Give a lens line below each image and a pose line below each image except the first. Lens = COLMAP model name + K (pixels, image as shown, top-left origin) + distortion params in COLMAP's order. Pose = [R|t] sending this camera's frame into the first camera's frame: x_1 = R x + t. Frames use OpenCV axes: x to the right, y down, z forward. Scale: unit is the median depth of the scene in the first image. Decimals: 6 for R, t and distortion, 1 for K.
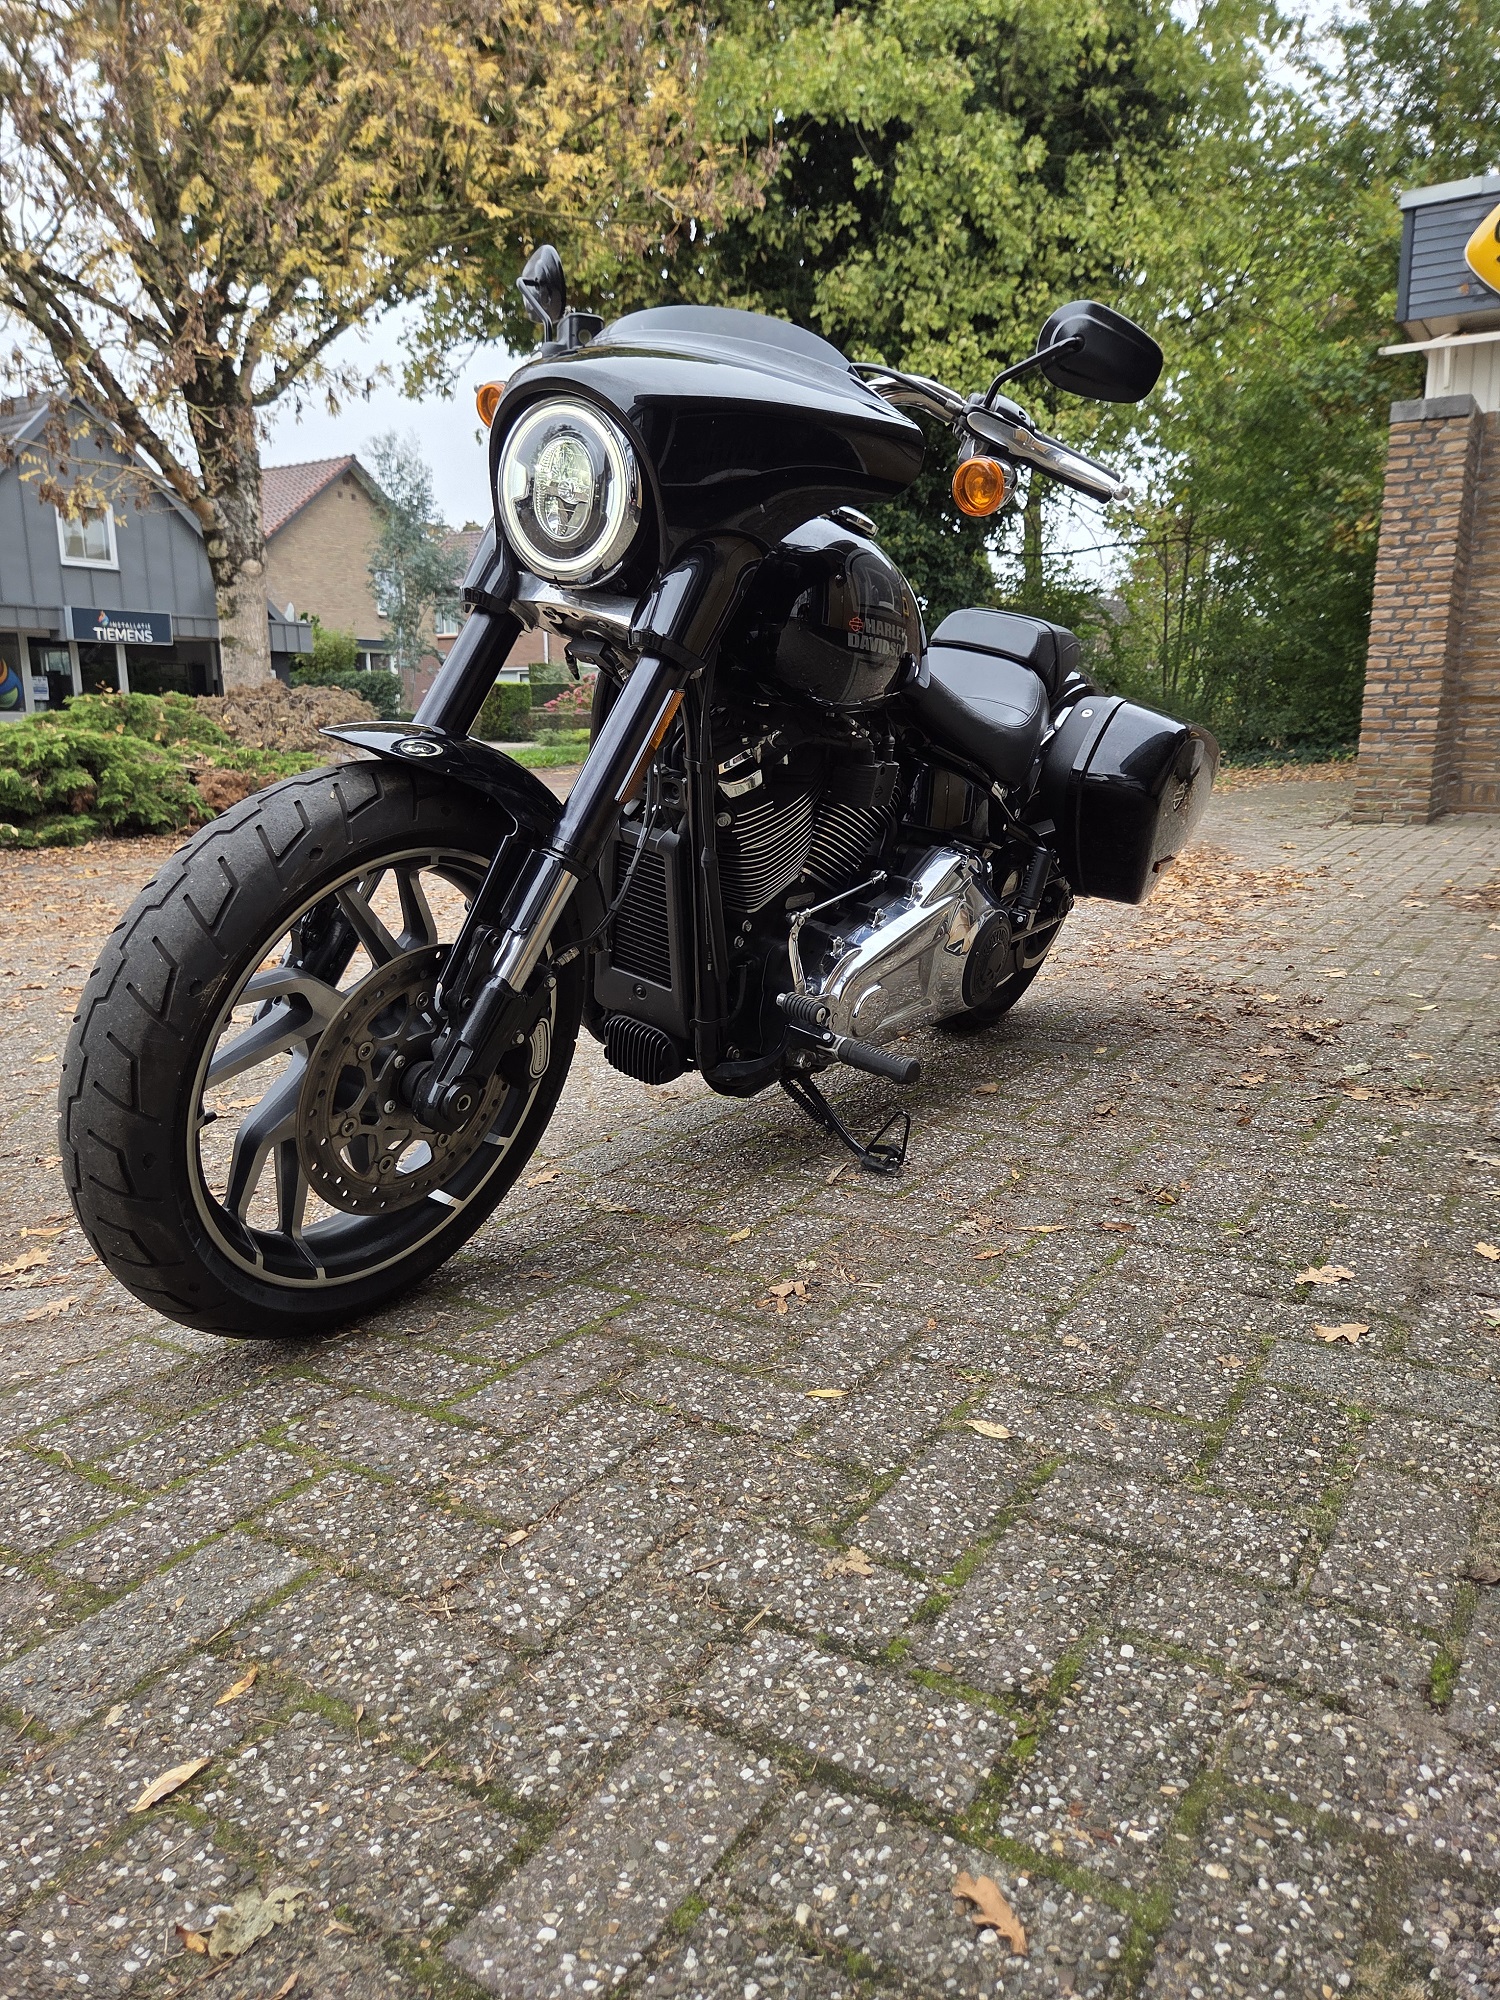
lens RADIAL K [[1376.4, 0, 741.9], [0, 1376.4, 979.4], [0, 0, 1]] dist [0.051514, -0.053491]
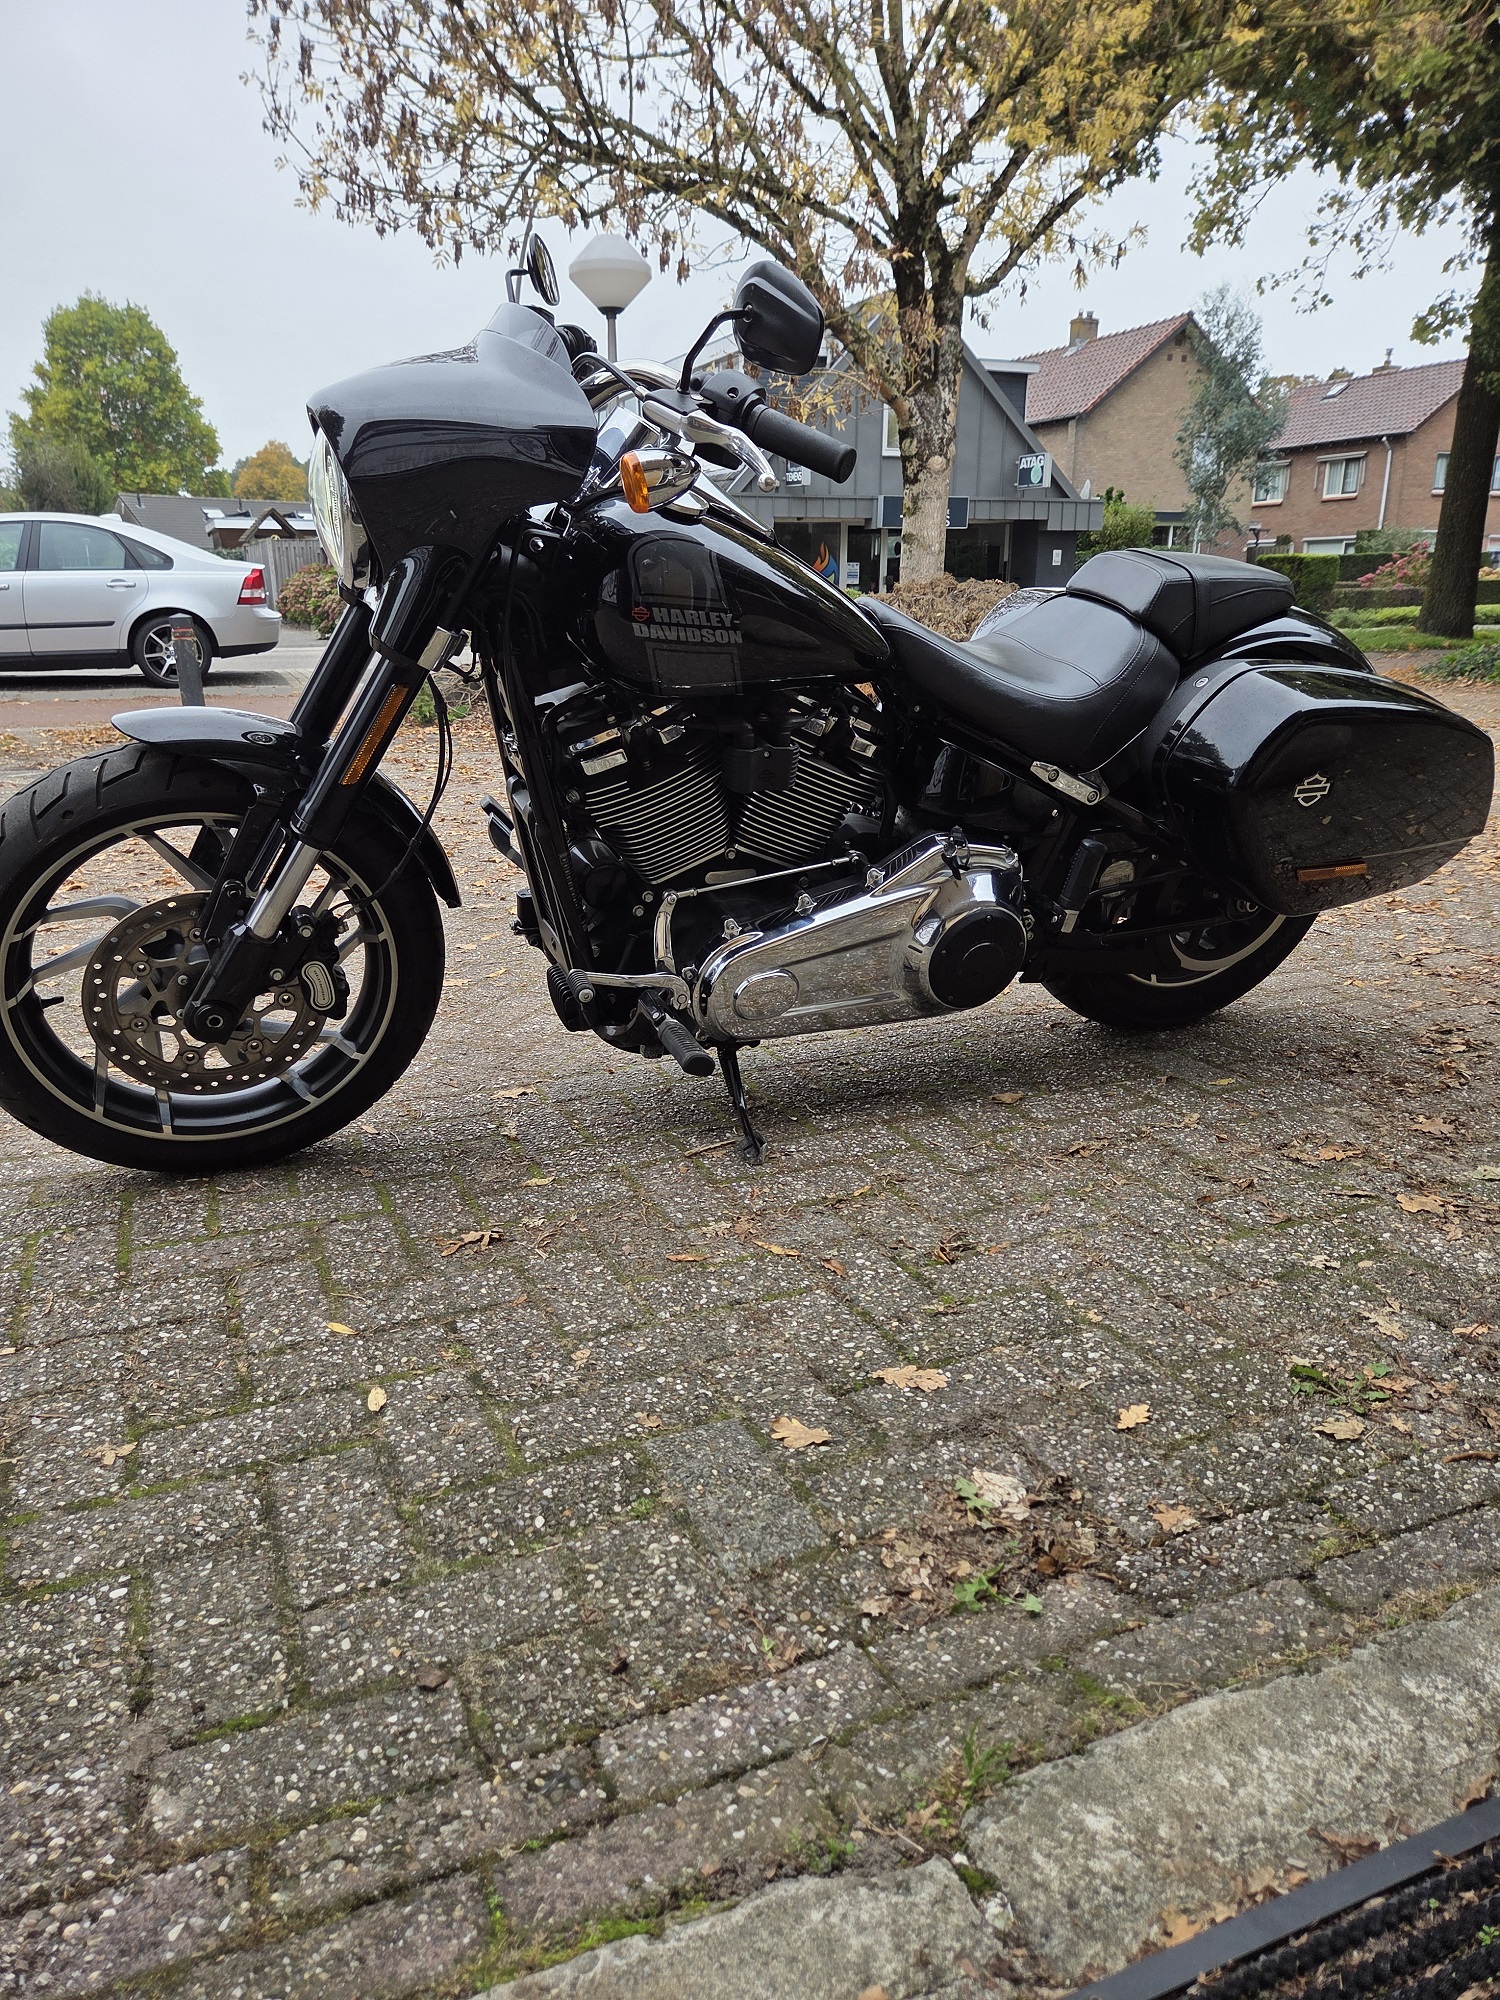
lens RADIAL K [[1357.7, 0, 748.6], [0, 1357.7, 1018.7], [0, 0, 1]] dist [0.039335, -0.045451]
pose [[0.821587, 0.168244, -0.544691, 0.158368], [-0.101181, 0.983325, 0.151113, -0.027185], [0.561032, -0.069040, 0.824910, 0.045795]]
